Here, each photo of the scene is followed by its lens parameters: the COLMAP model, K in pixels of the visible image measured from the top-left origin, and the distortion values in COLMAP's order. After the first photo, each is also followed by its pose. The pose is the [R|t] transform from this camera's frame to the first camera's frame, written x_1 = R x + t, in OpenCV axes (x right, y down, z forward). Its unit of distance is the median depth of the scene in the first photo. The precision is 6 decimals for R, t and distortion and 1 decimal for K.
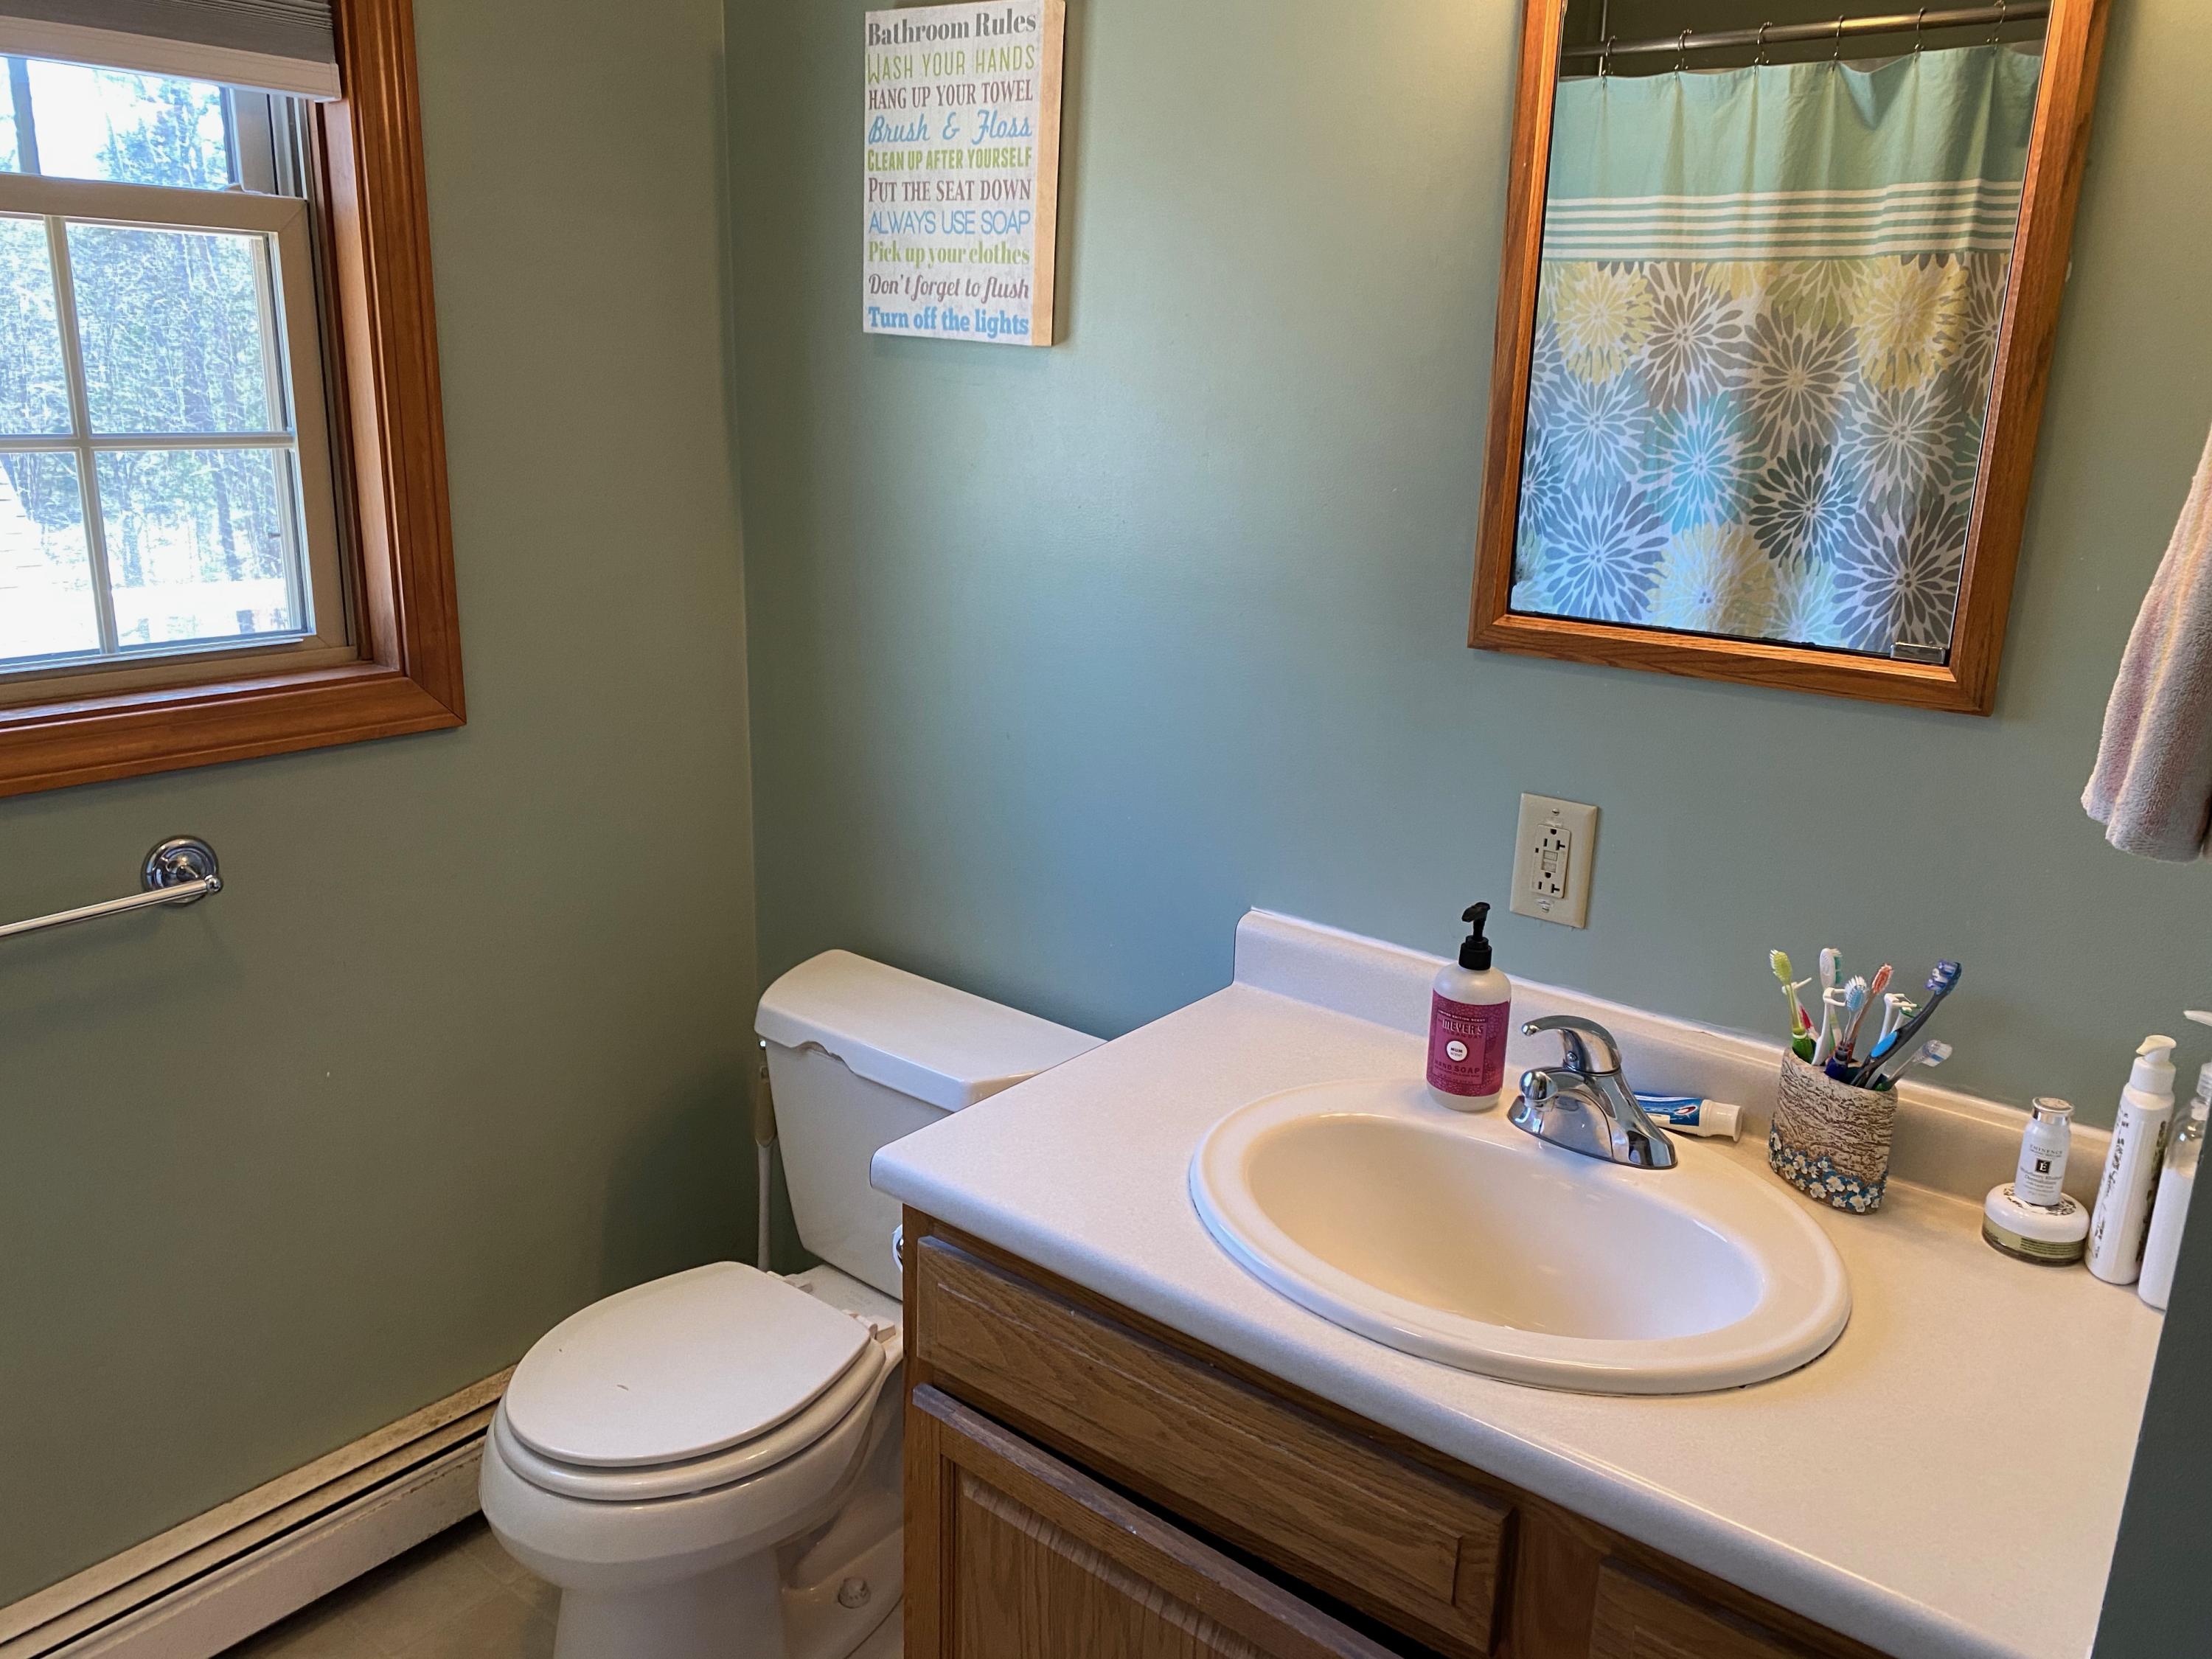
lens RADIAL K [[1677.2, 0, 1106.0], [0, 1677.2, 829.5], [0, 0, 1]] dist [0.075940, -0.094261]
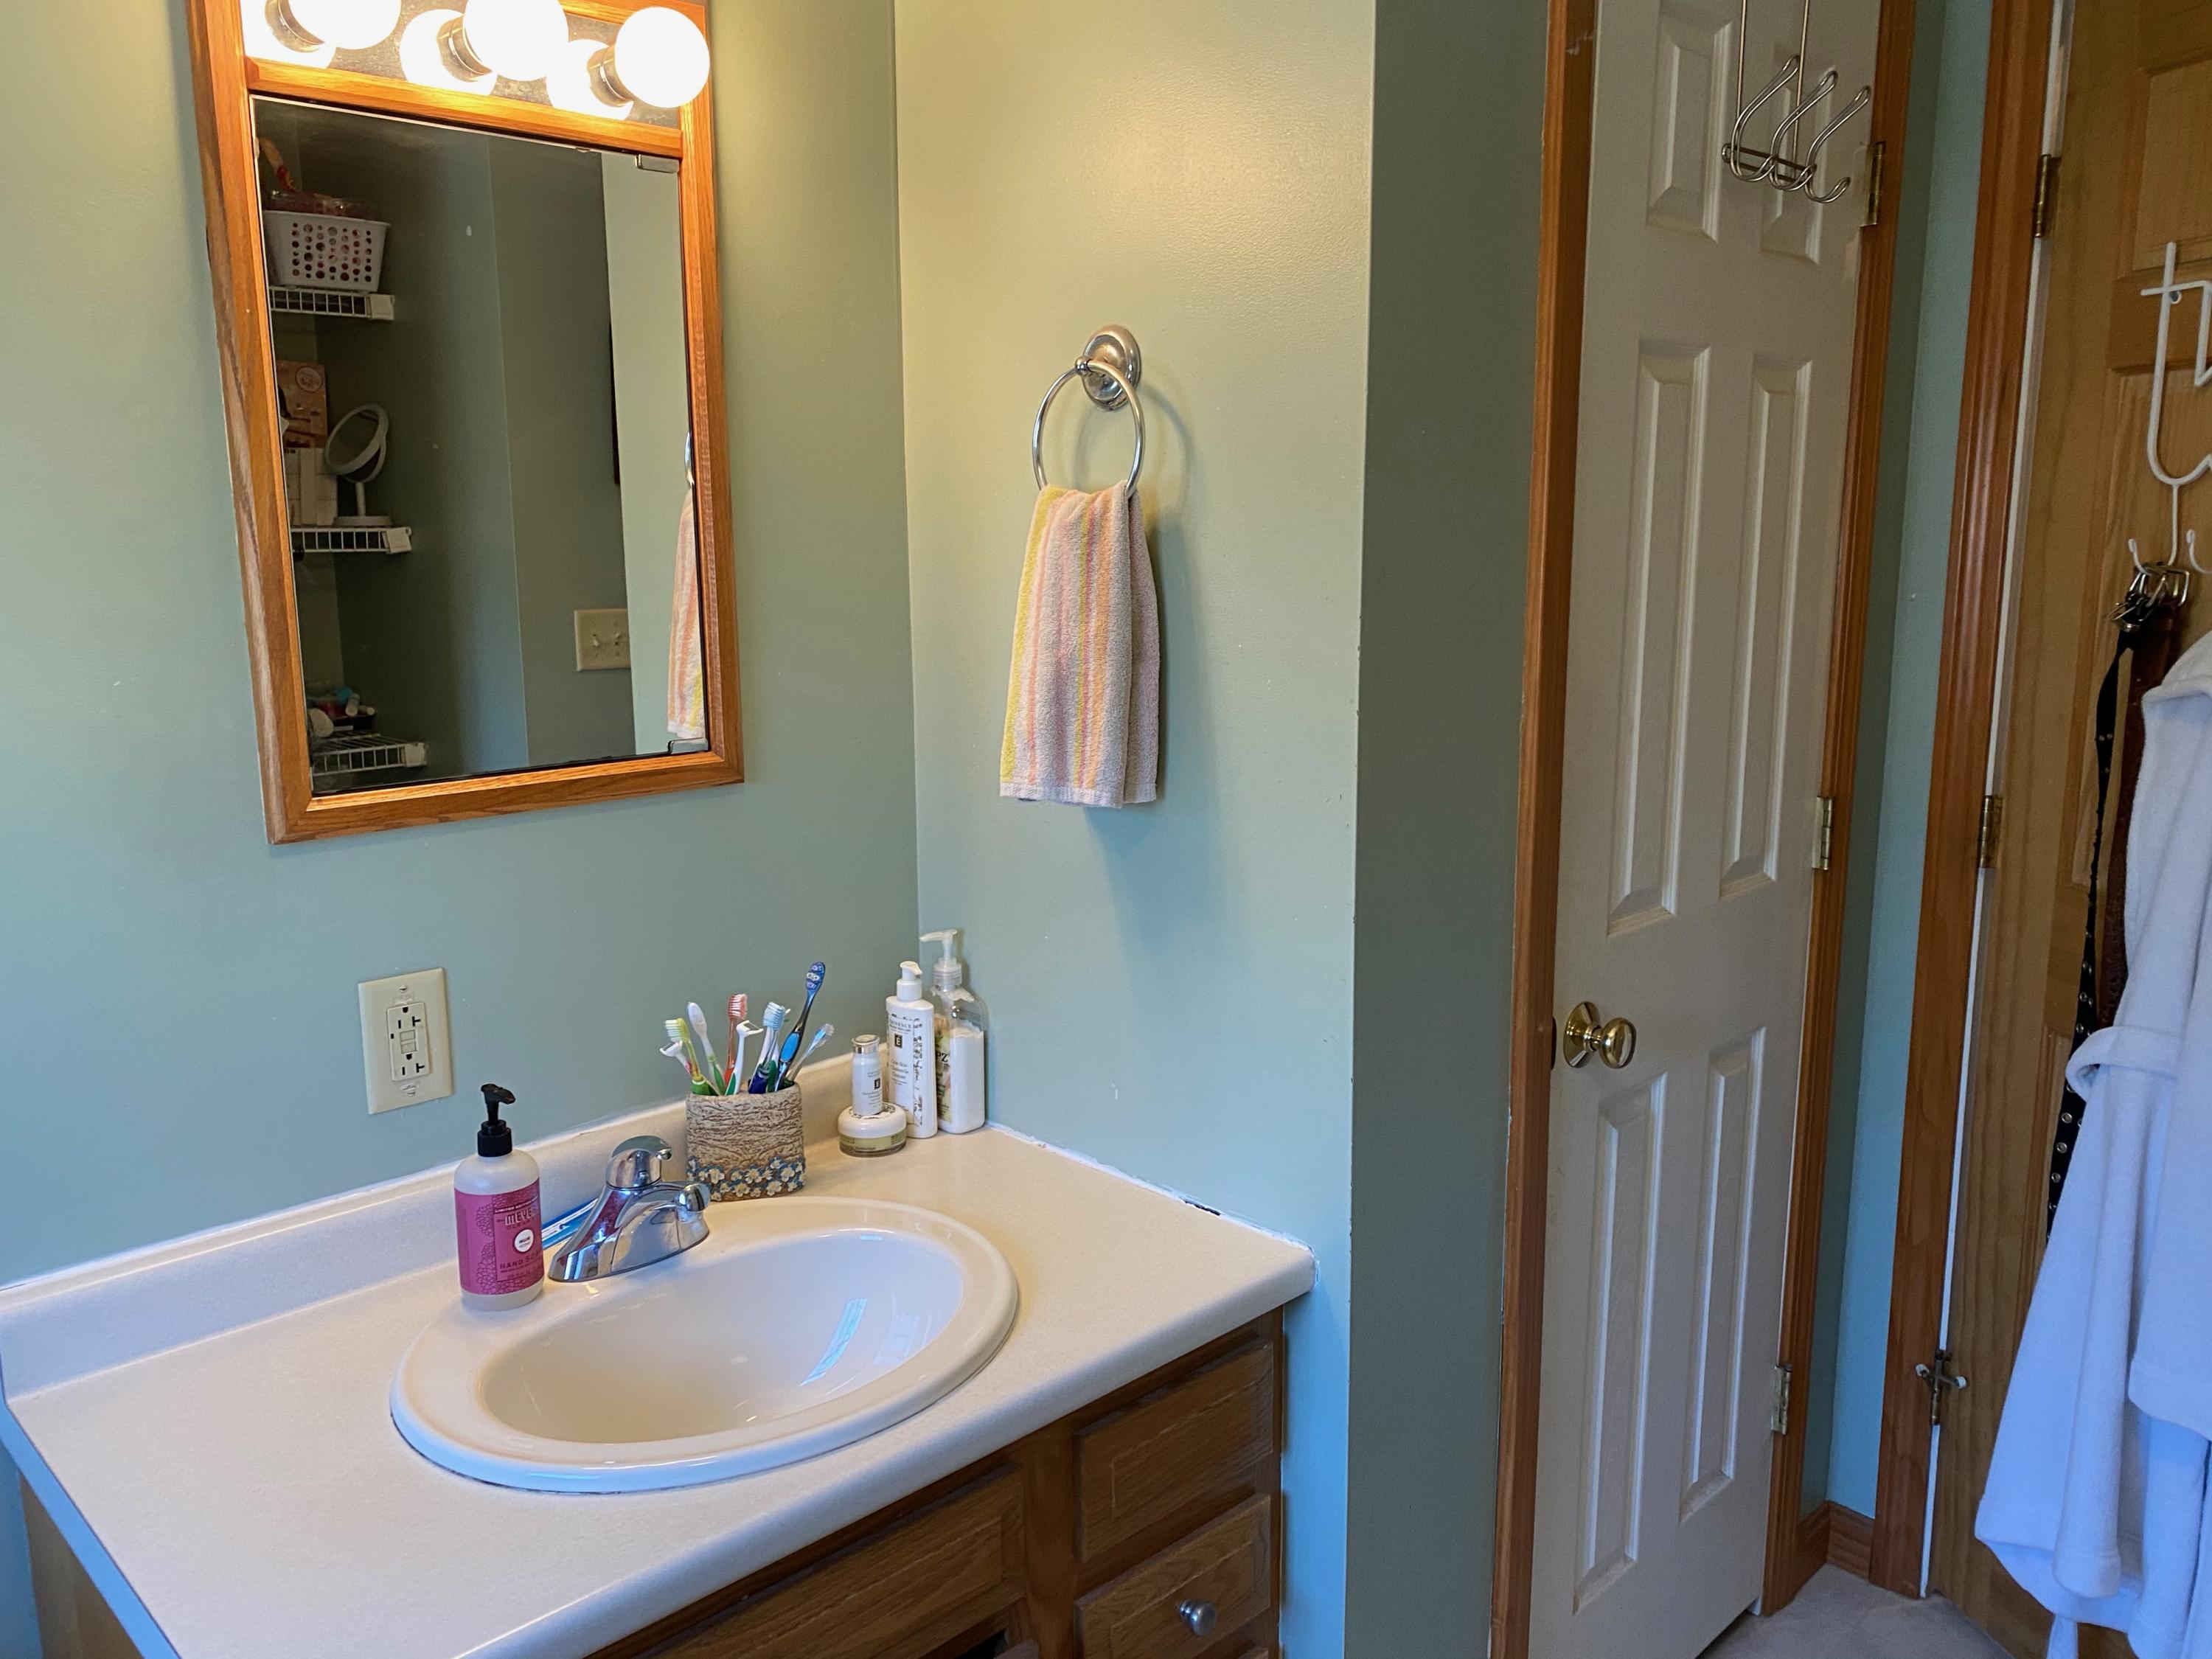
lens RADIAL K [[1677.2, 0, 1106.0], [0, 1677.2, 829.5], [0, 0, 1]] dist [0.075940, -0.094261]
pose [[0.142938, -0.214499, 0.966208, -0.643567], [0.285737, 0.943607, 0.167211, -0.158262], [-0.947588, 0.252181, 0.196168, 0.478775]]
